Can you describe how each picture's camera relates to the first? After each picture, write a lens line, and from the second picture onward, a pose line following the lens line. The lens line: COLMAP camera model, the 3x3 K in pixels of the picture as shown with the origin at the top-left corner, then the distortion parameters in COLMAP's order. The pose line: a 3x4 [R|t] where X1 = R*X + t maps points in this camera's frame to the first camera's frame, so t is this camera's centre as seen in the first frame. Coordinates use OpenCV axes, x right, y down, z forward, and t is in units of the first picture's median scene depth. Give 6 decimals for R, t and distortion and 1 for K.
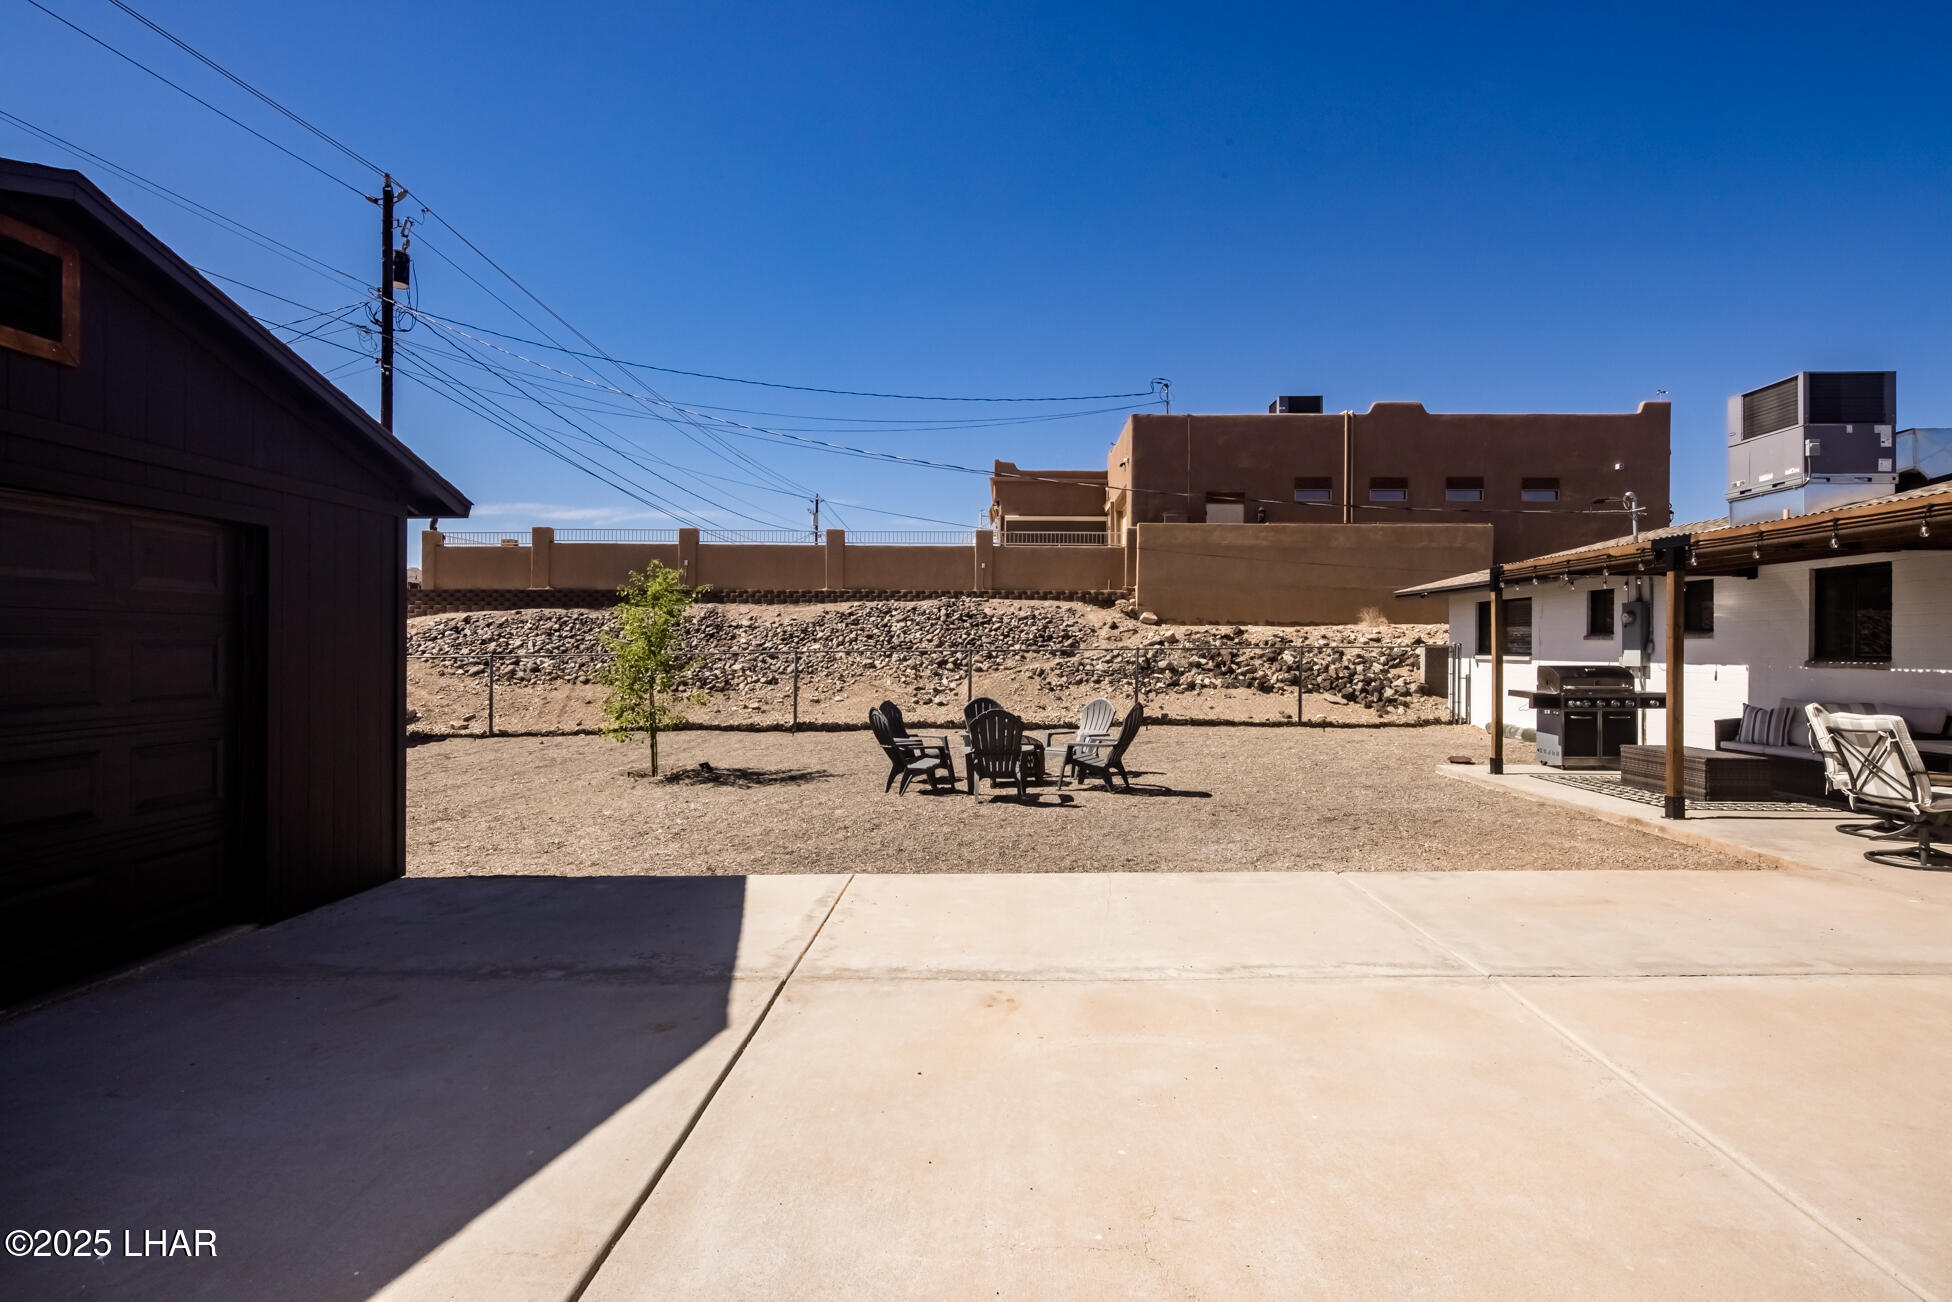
lens RADIAL K [[939.2, 0, 974.2], [0, 939.2, 646.2], [0, 0, 1]] dist [0.006680, -0.005840]
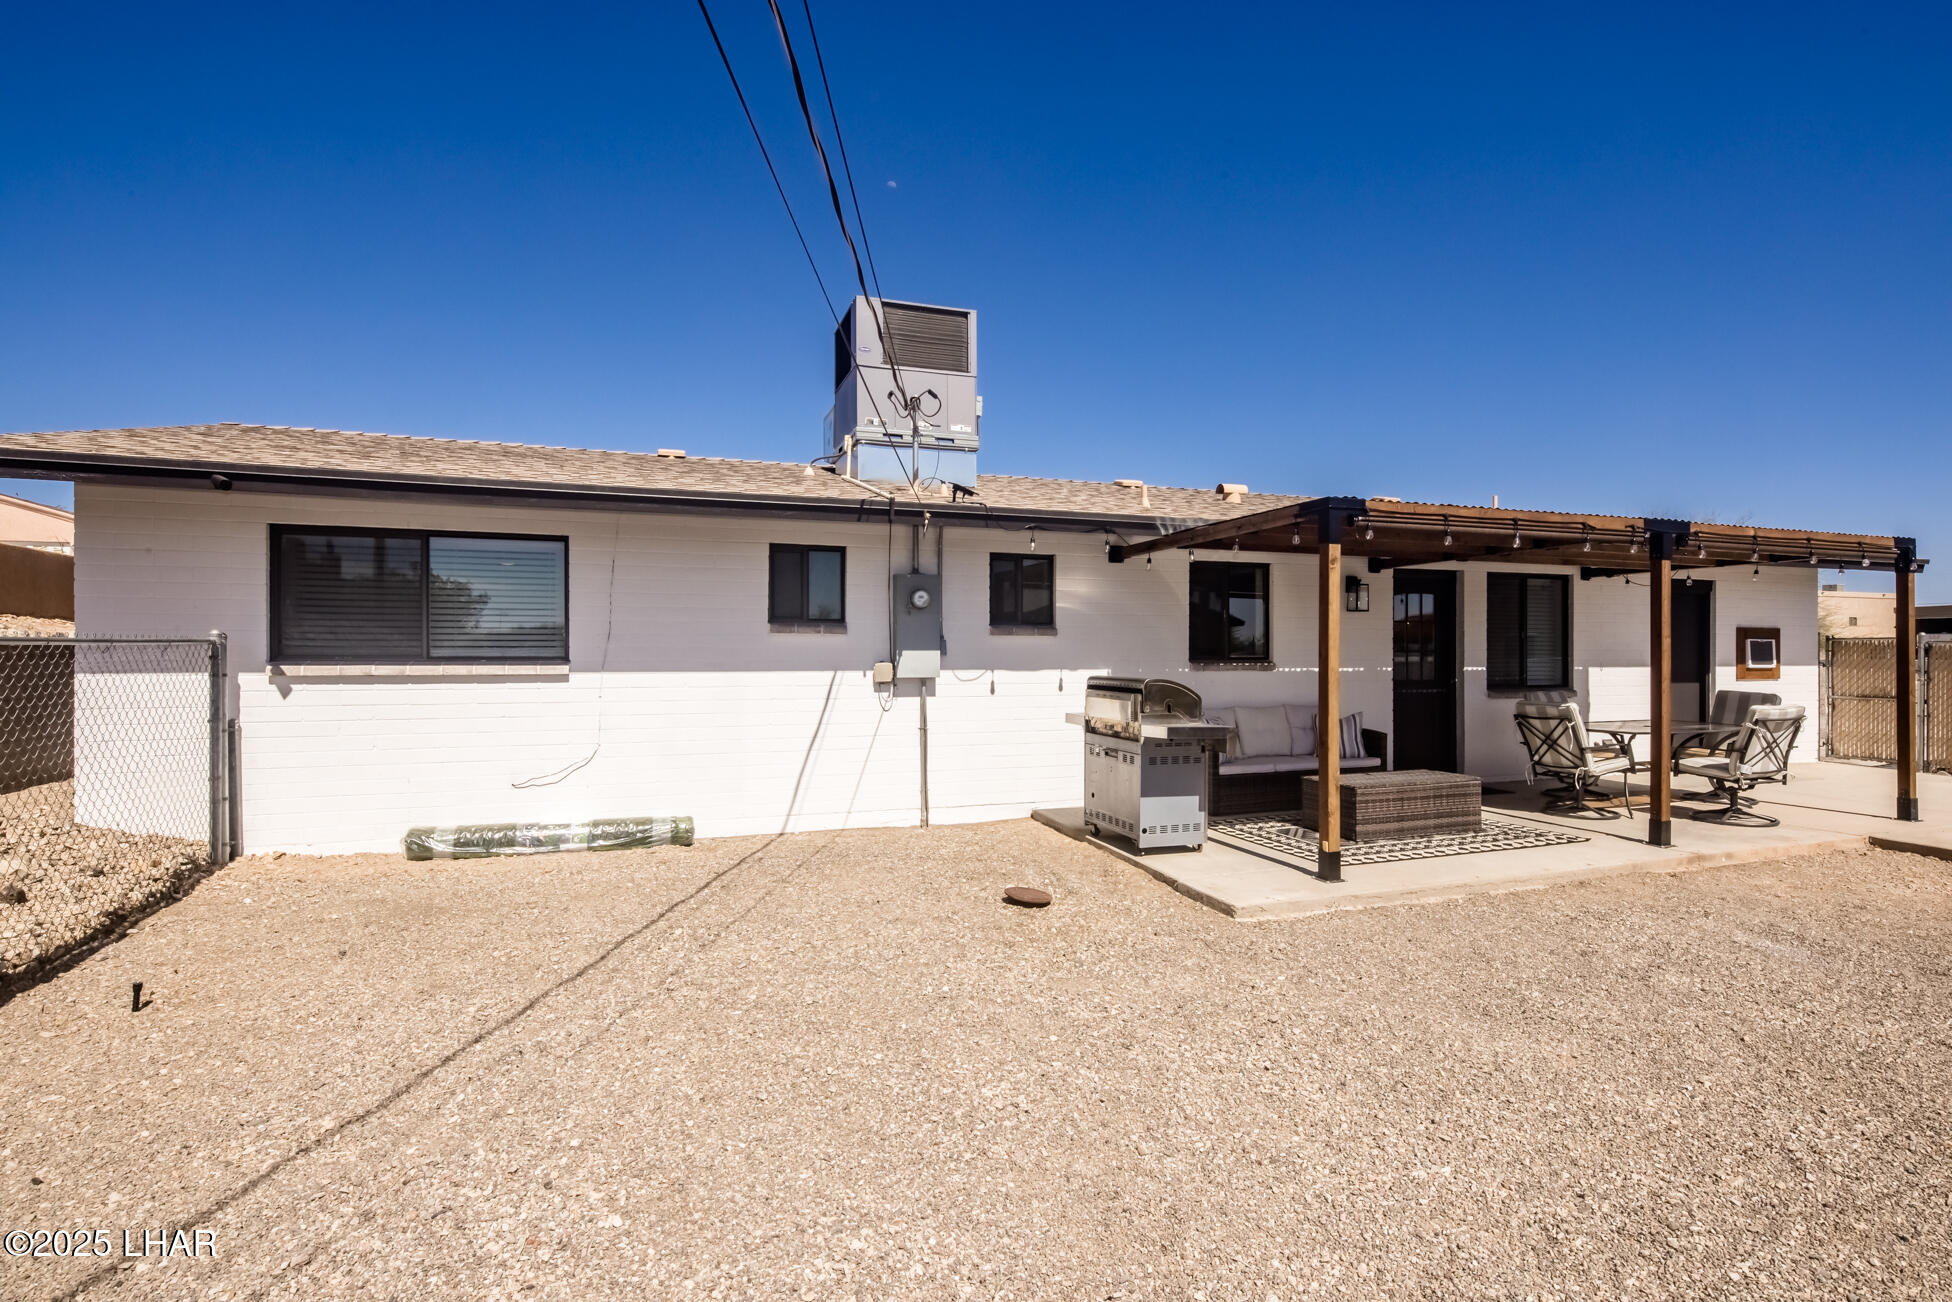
lens RADIAL K [[939.2, 0, 980.1], [0, 939.2, 657.8], [0, 0, 1]] dist [0.006680, -0.005840]
pose [[-0.375971, -0.007005, 0.926605, 0.074295], [-0.003717, 0.999975, 0.006052, 0.003052], [-0.926624, -0.001169, -0.375988, 0.801517]]
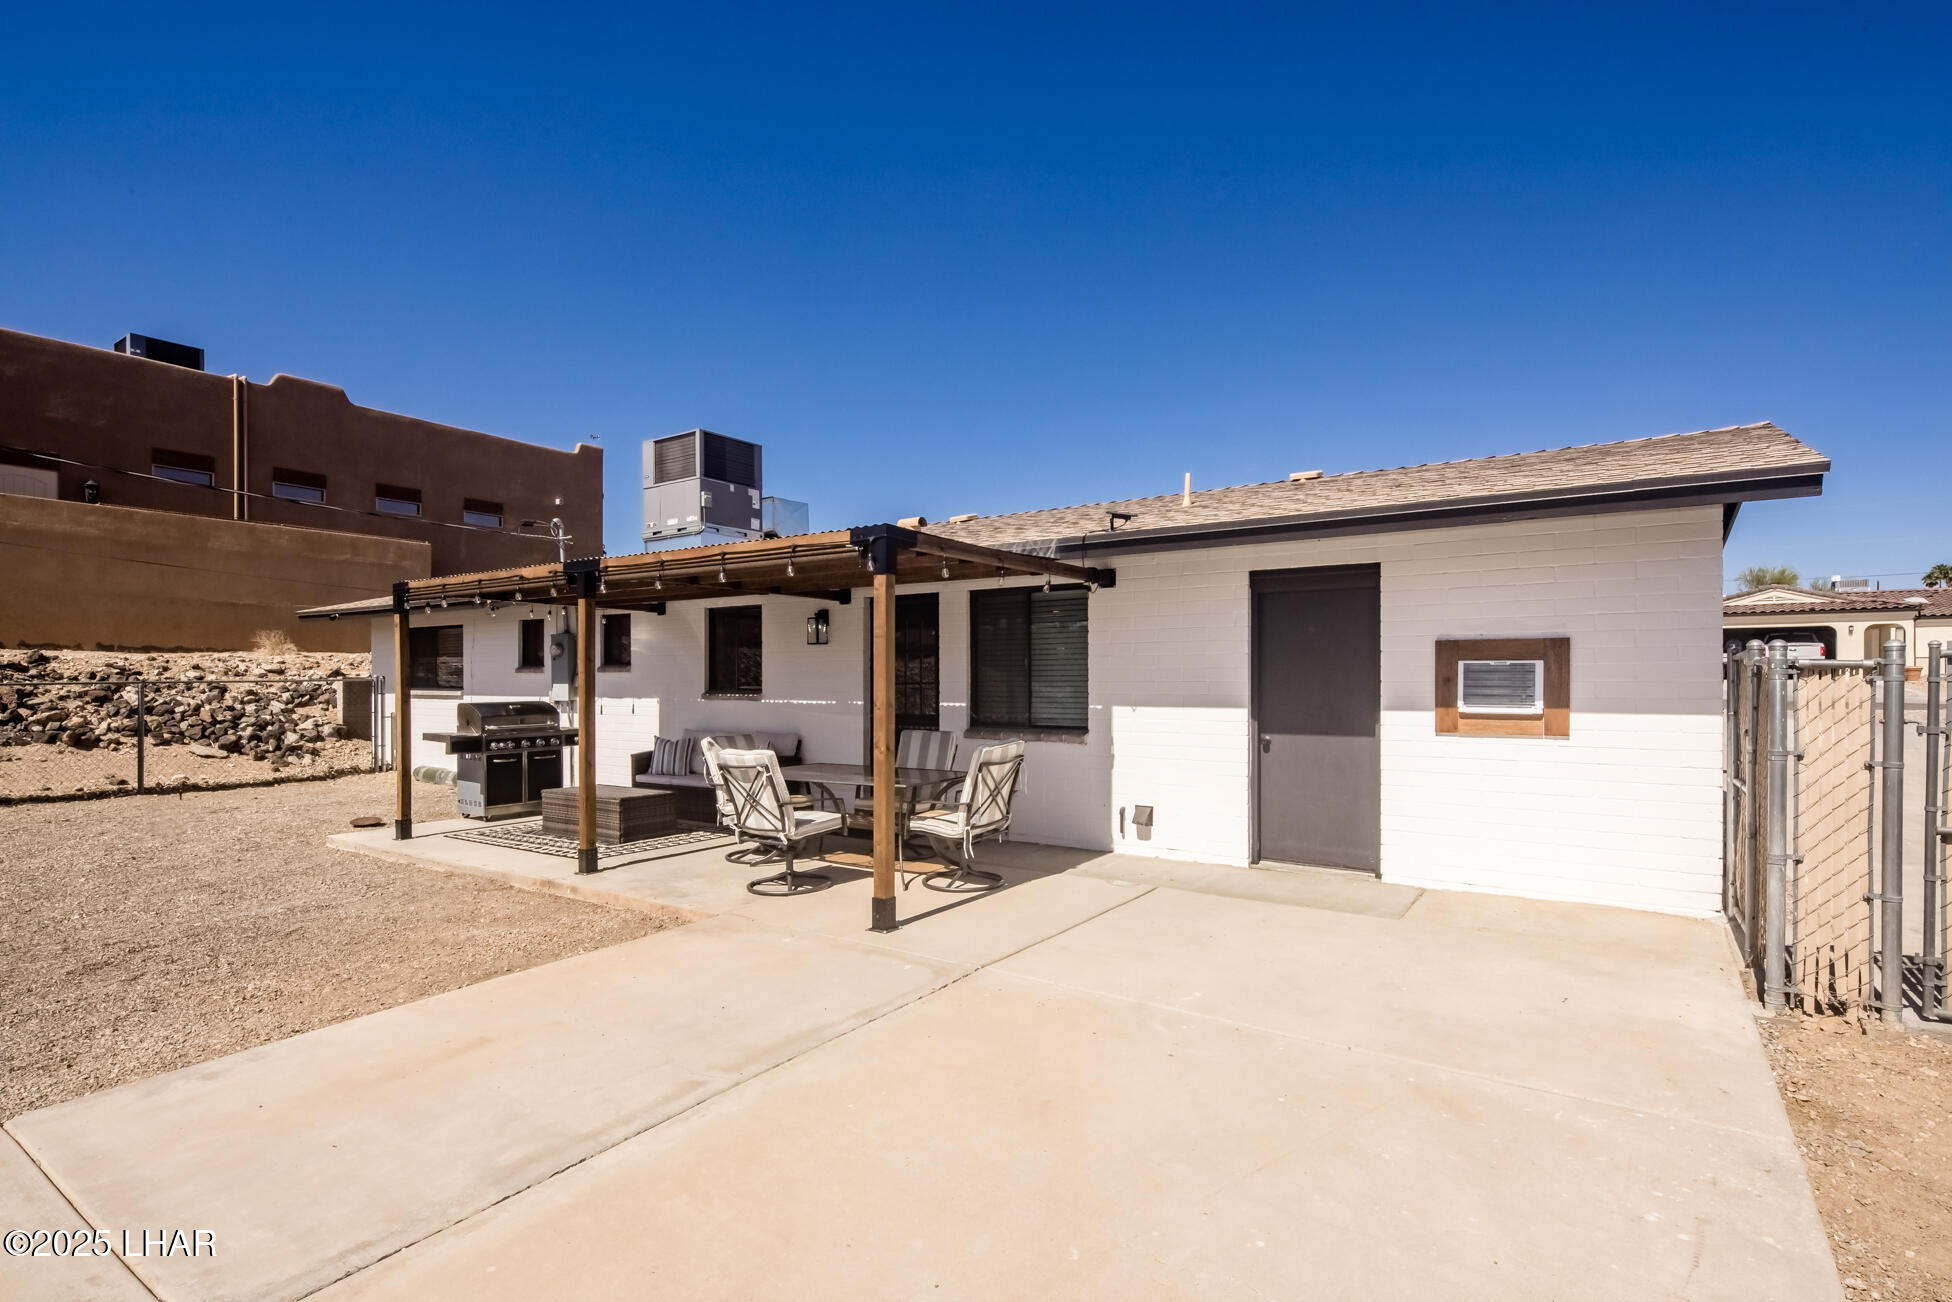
lens RADIAL K [[939.2, 0, 989.5], [0, 939.2, 688.5], [0, 0, 1]] dist [0.006680, -0.005840]
pose [[0.525507, -0.012638, 0.850695, 0.076212], [0.001939, 0.999905, 0.013657, -0.002288], [-0.850787, -0.005528, 0.525482, 0.083531]]
